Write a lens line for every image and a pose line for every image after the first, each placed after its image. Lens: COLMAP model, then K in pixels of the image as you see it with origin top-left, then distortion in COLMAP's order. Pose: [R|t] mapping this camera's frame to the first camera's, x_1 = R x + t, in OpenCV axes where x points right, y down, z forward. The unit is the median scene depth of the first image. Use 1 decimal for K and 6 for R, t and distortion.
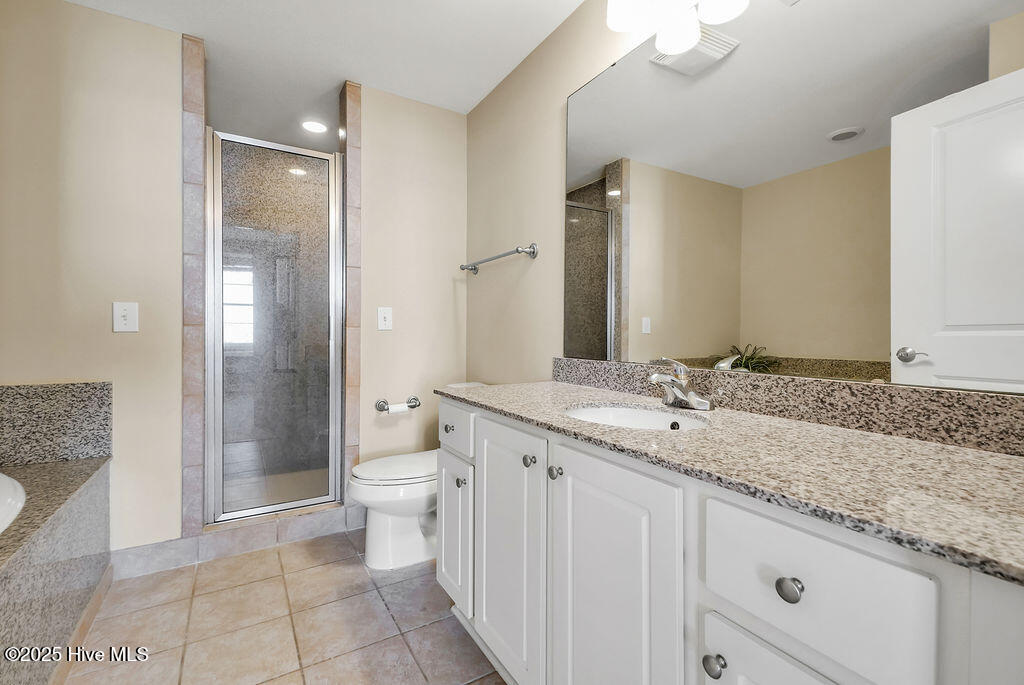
lens RADIAL K [[473.6, 0, 511.8], [0, 473.6, 342.4], [0, 0, 1]] dist [0.001163, 0.000191]
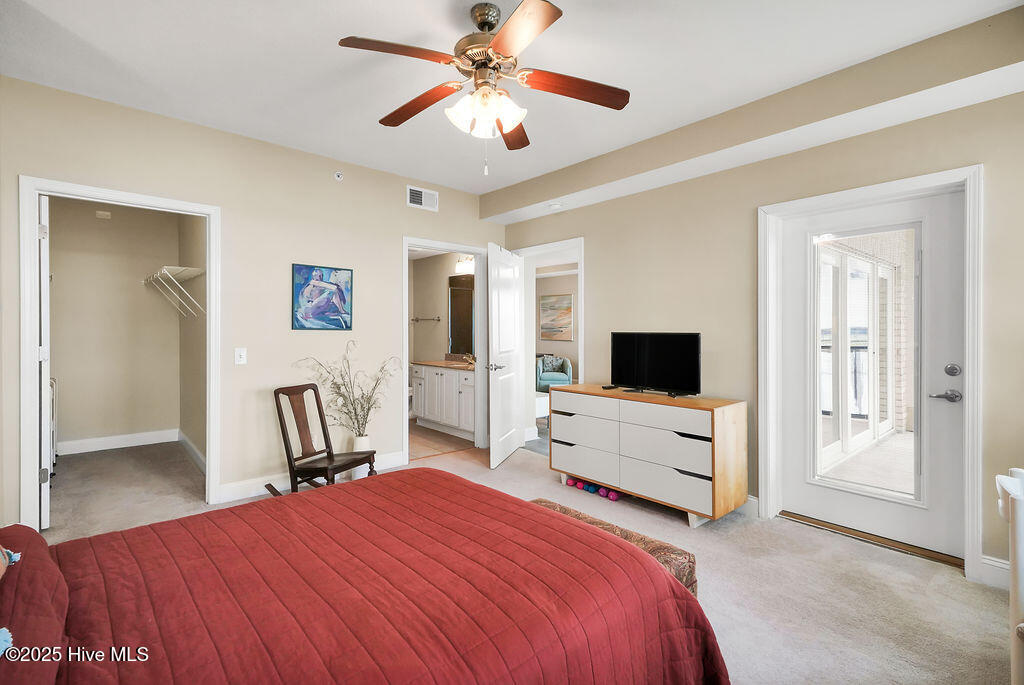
lens RADIAL K [[473.6, 0, 513.3], [0, 473.6, 341.6], [0, 0, 1]] dist [0.001163, 0.000191]
pose [[0.982839, -0.006757, 0.184342, -0.048982], [0.005593, 0.999961, 0.006834, -0.066242], [-0.184381, -0.005685, 0.982838, -2.155162]]
